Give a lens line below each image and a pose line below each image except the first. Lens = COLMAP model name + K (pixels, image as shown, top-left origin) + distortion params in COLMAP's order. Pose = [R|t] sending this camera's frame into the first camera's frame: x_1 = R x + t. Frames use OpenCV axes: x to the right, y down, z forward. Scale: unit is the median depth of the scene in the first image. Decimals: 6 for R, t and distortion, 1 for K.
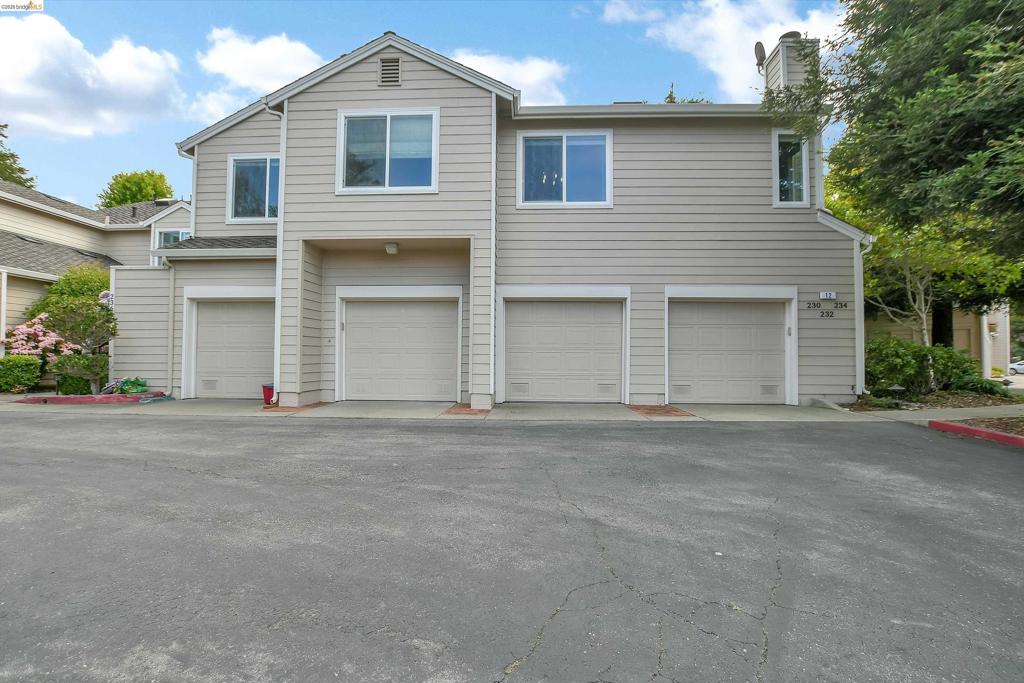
lens RADIAL K [[455.0, 0, 517.1], [0, 455.0, 349.7], [0, 0, 1]] dist [-0.022564, 0.000750]
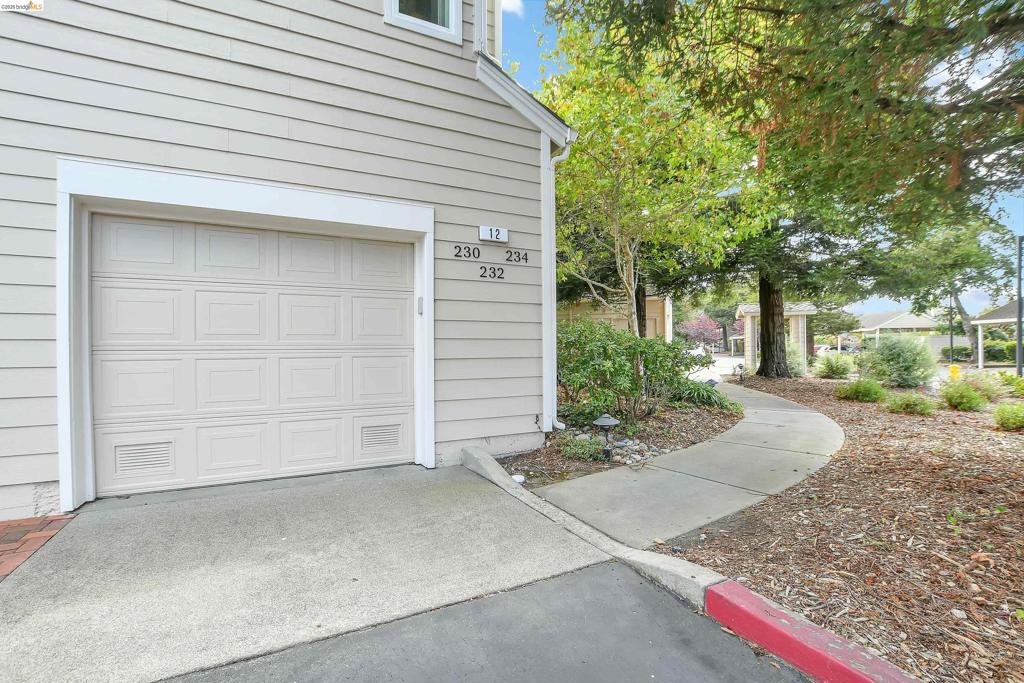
lens RADIAL K [[455.0, 0, 509.4], [0, 455.0, 342.2], [0, 0, 1]] dist [-0.022564, 0.000750]
pose [[0.871138, -0.004891, 0.491013, 0.461438], [-0.002154, 0.999903, 0.013783, -0.010560], [-0.491033, -0.013065, 0.871043, 0.560423]]
